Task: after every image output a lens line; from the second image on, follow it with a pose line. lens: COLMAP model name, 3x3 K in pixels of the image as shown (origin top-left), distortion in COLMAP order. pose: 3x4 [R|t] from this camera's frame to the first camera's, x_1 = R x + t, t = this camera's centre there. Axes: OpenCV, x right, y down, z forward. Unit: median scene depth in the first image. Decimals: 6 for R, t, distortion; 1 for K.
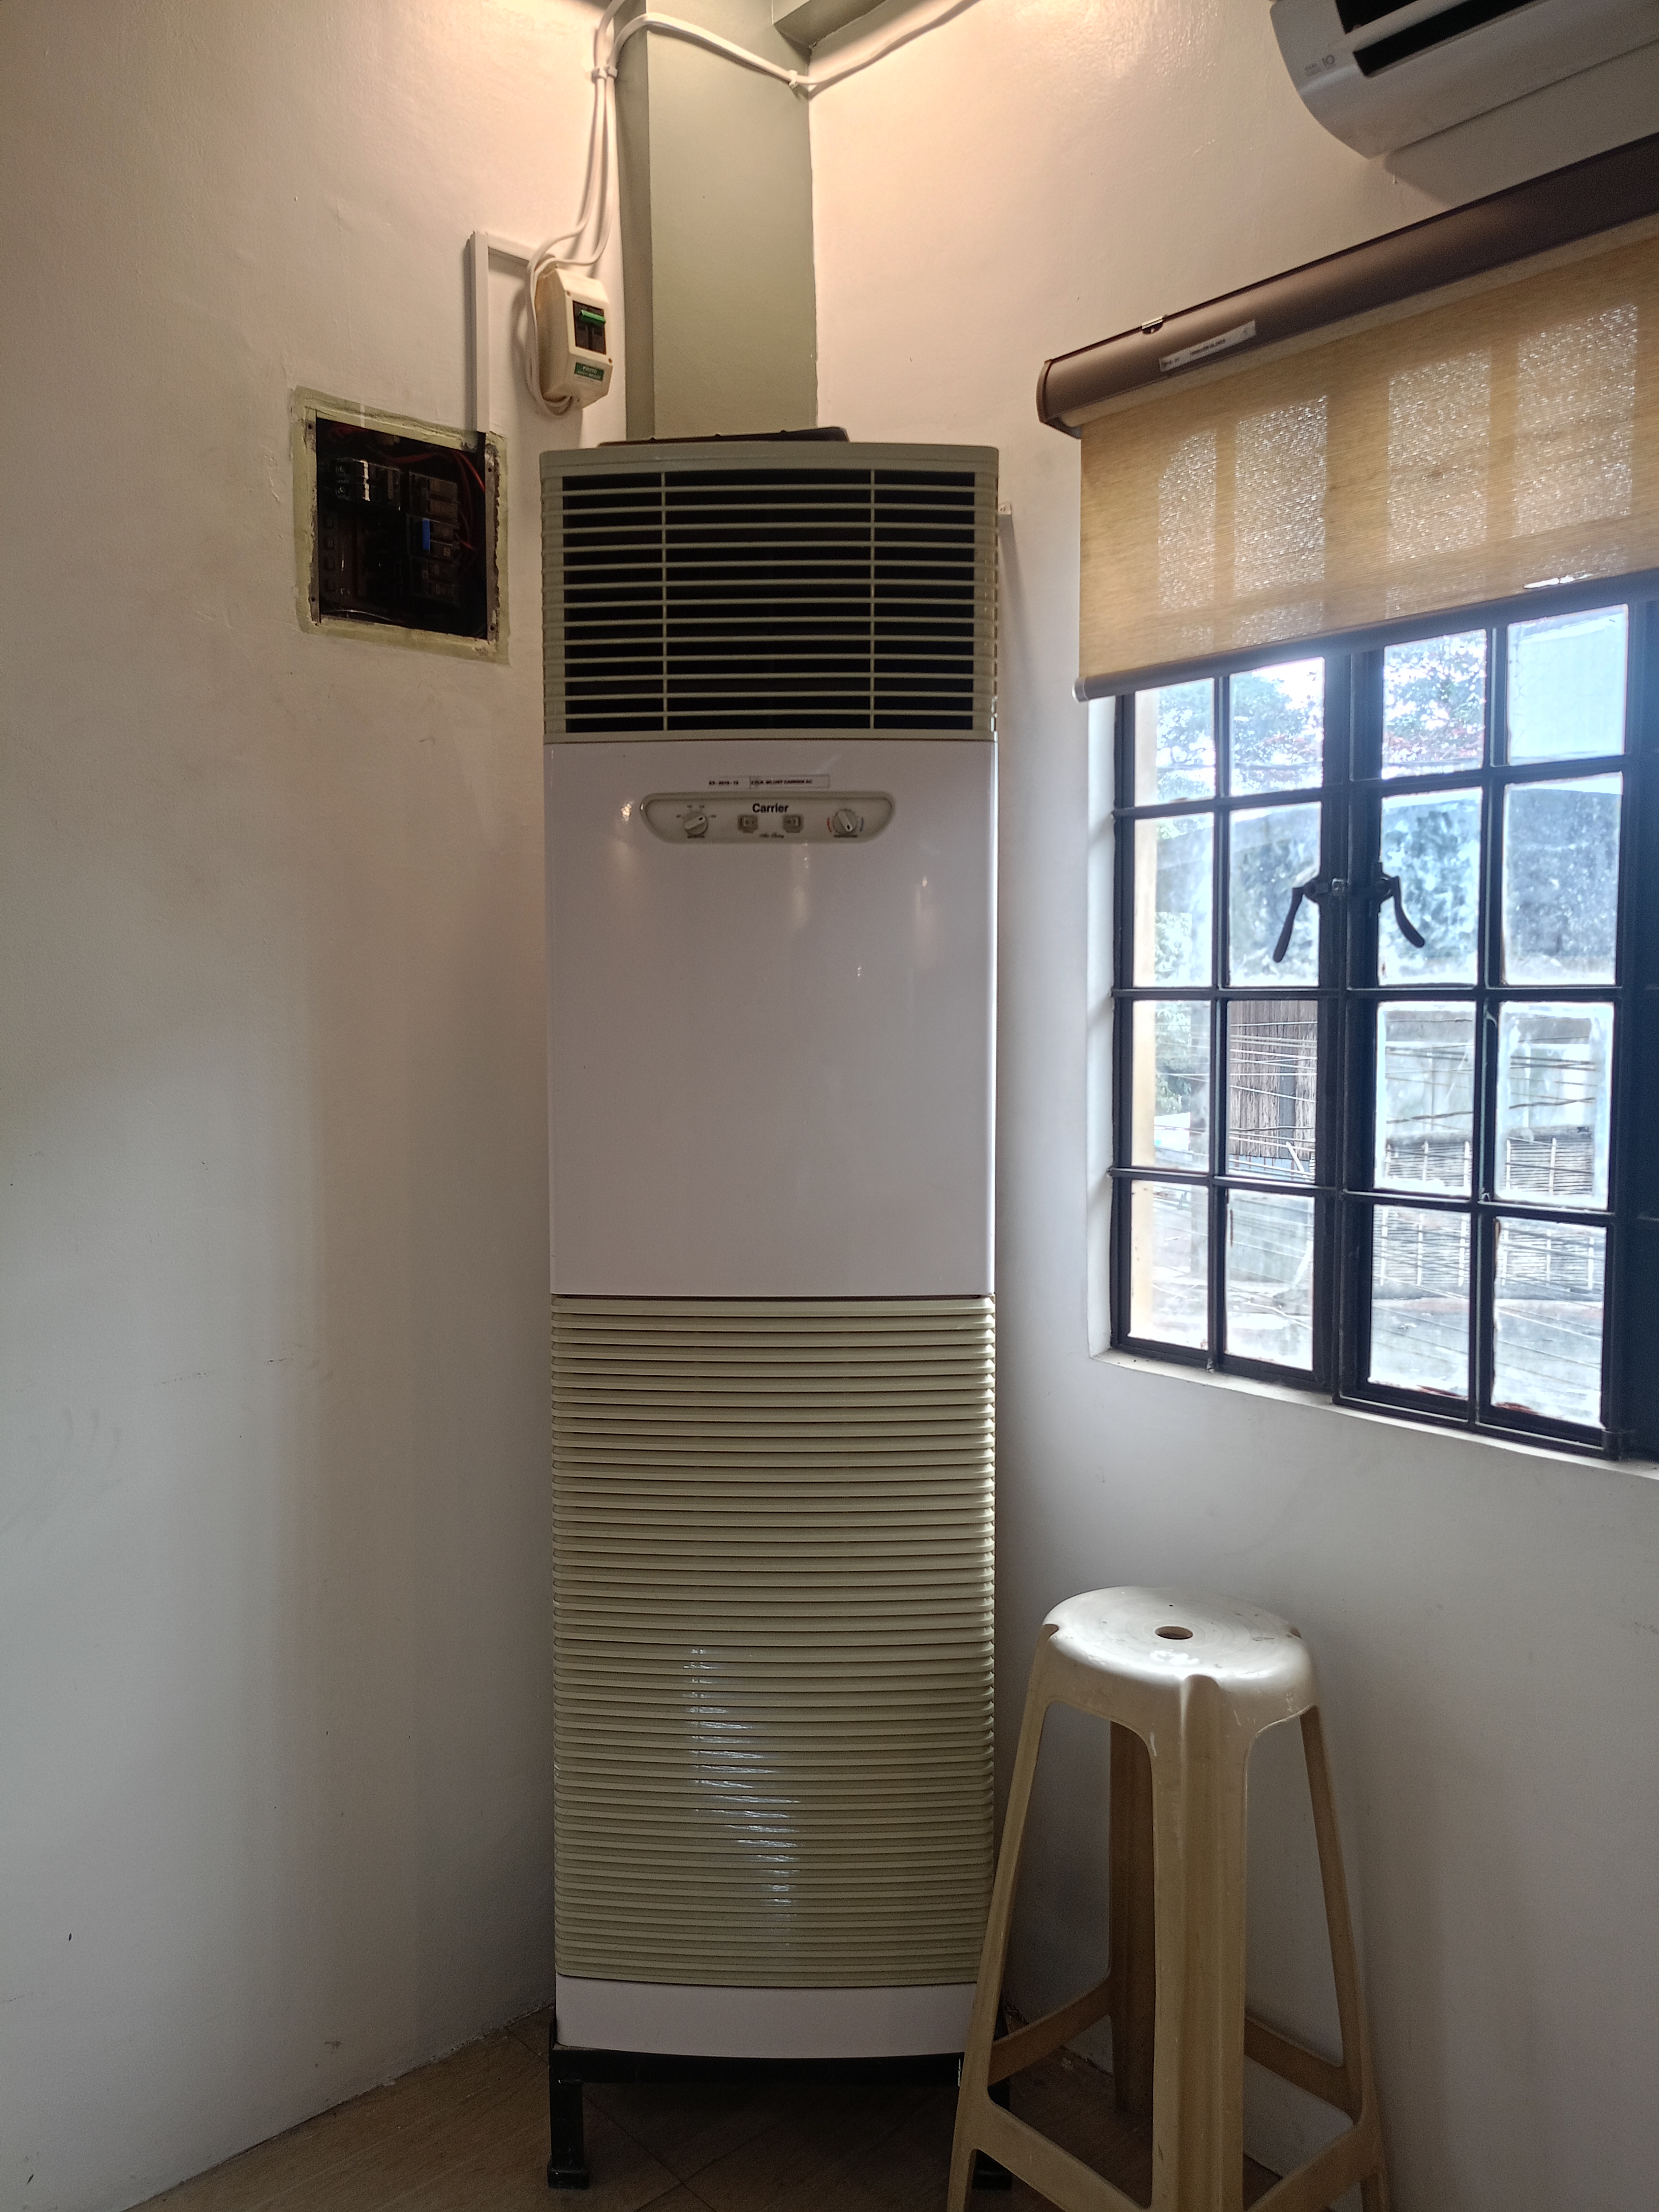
lens RADIAL K [[1644.1, 0, 831.8], [0, 1644.1, 1111.2], [0, 0, 1]] dist [0.005667, 0.000925]
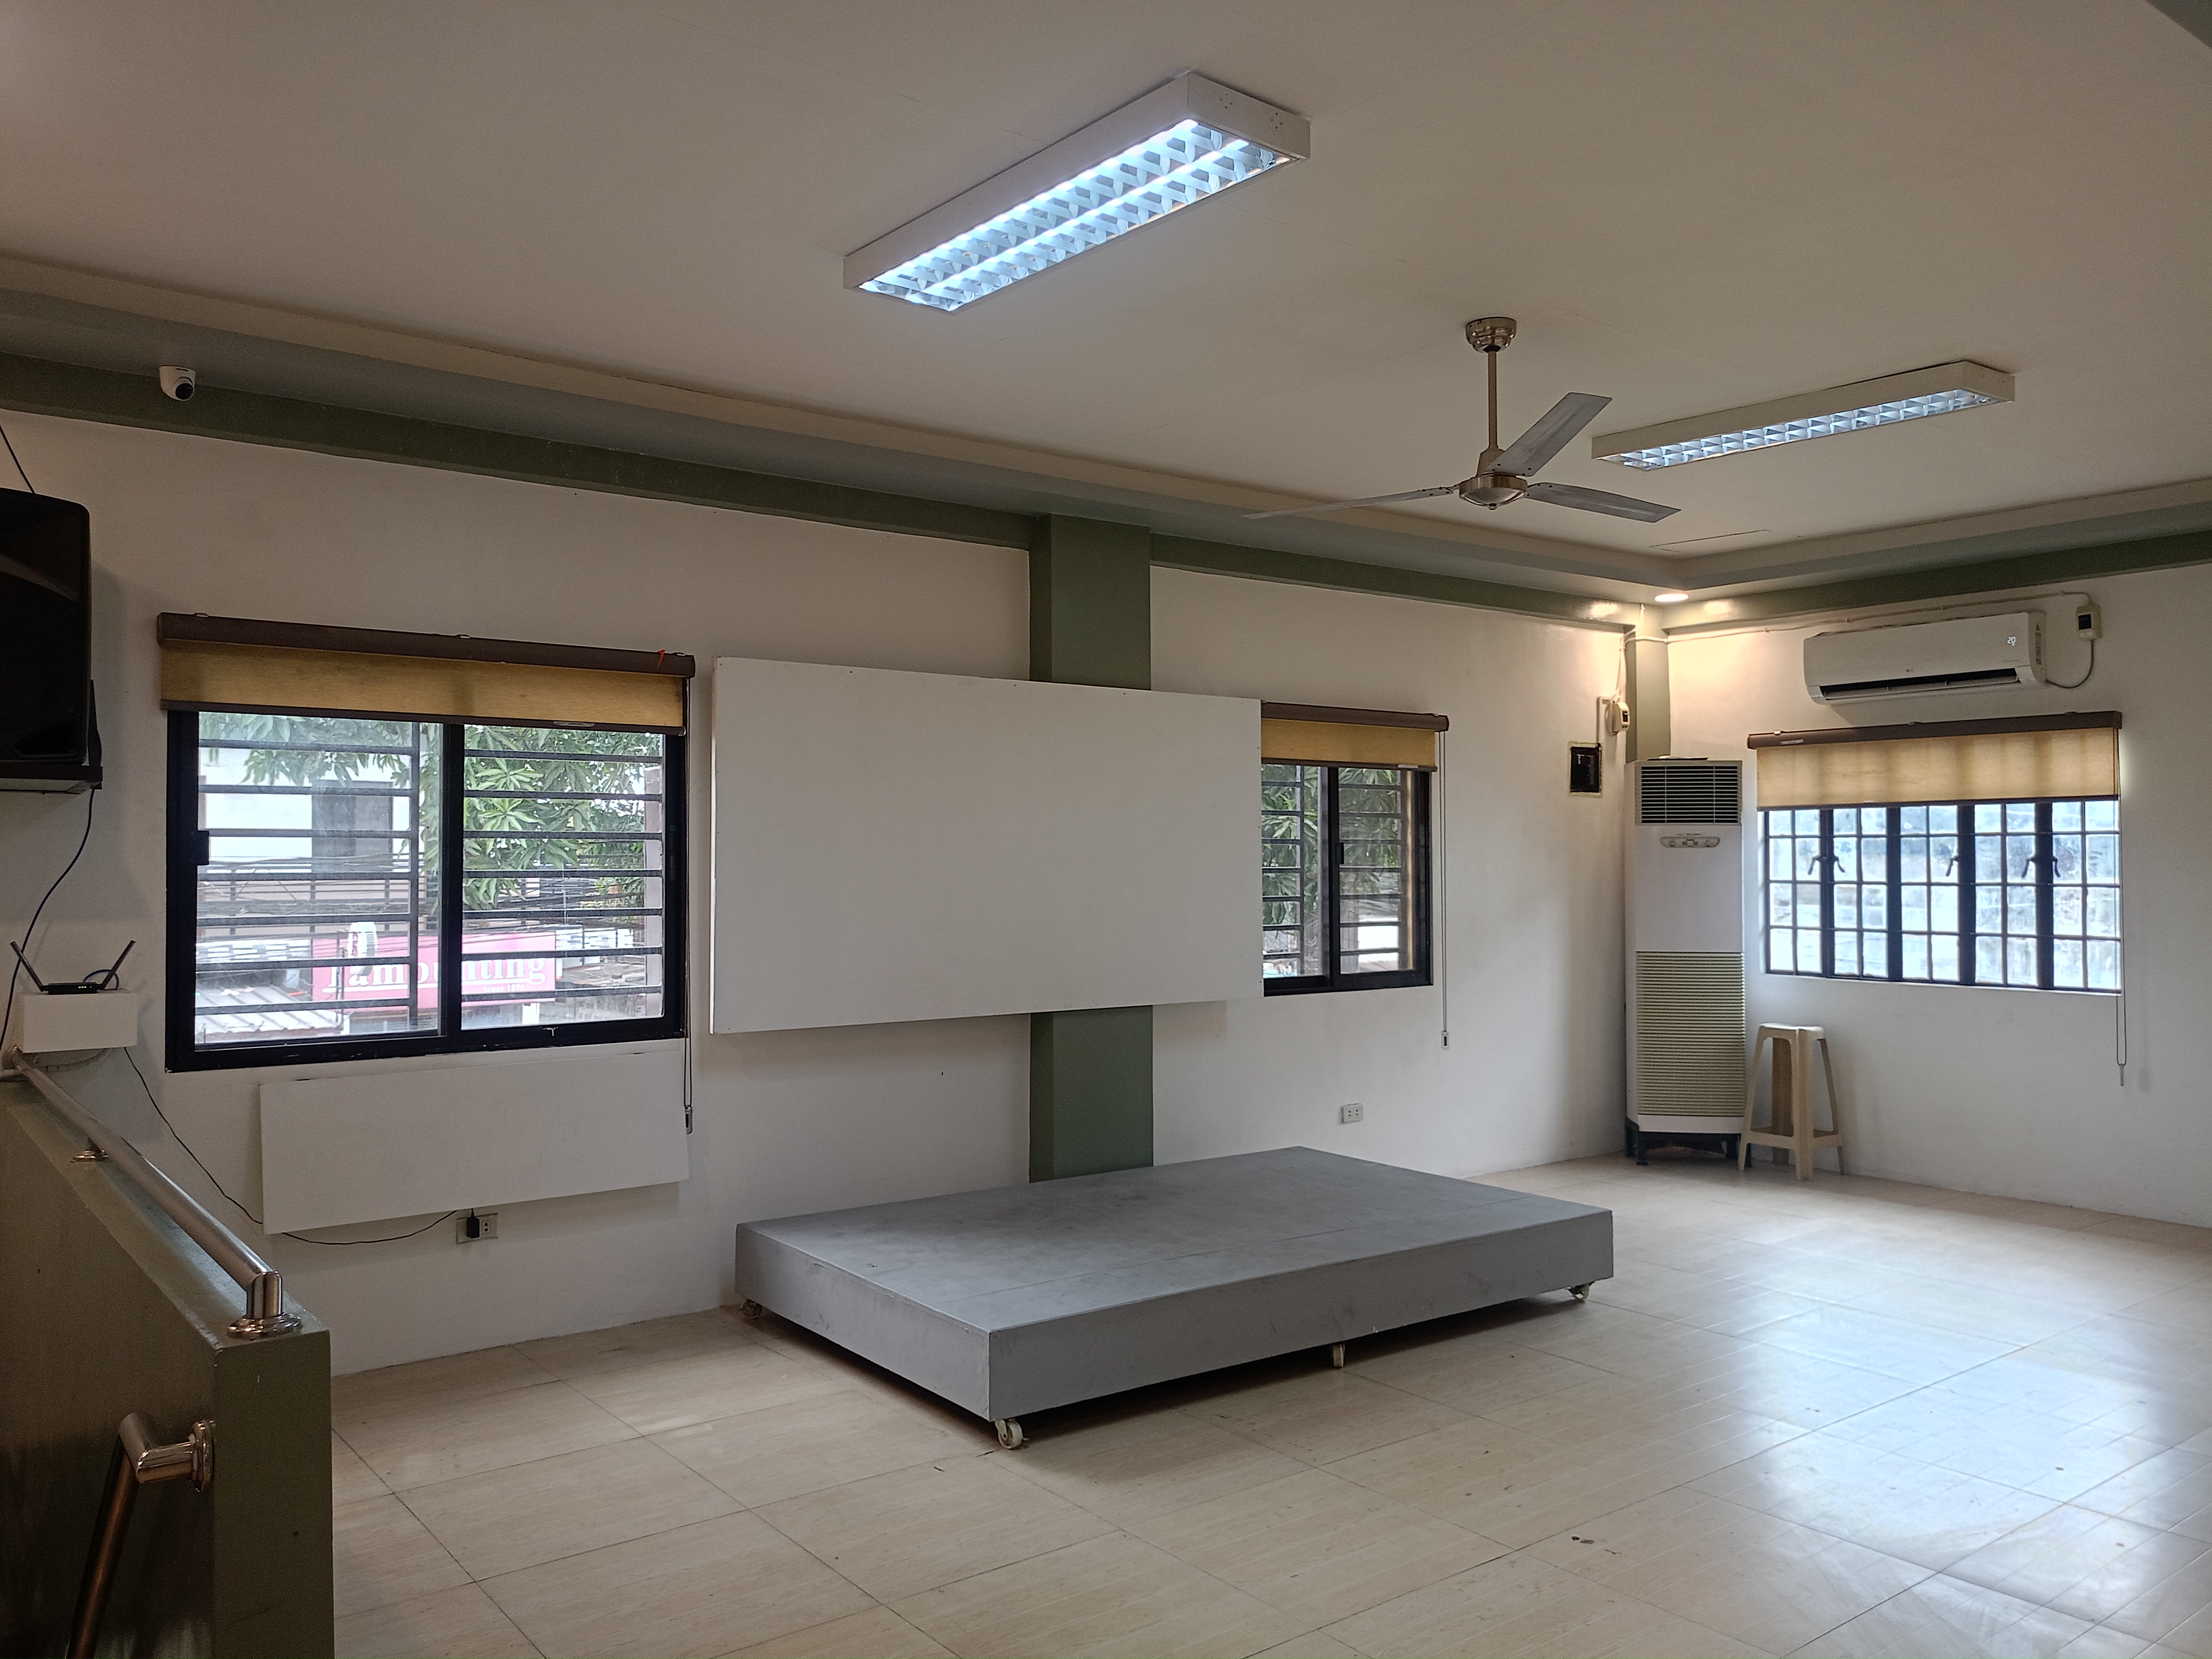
lens RADIAL K [[1644.1, 0, 1101.5], [0, 1644.1, 830.5], [0, 0, 1]] dist [0.005667, 0.000925]
pose [[0.996834, -0.000760, -0.079507, -1.204200], [-0.006389, 0.995955, -0.089624, 0.186730], [0.079253, 0.089848, 0.992797, -3.351634]]
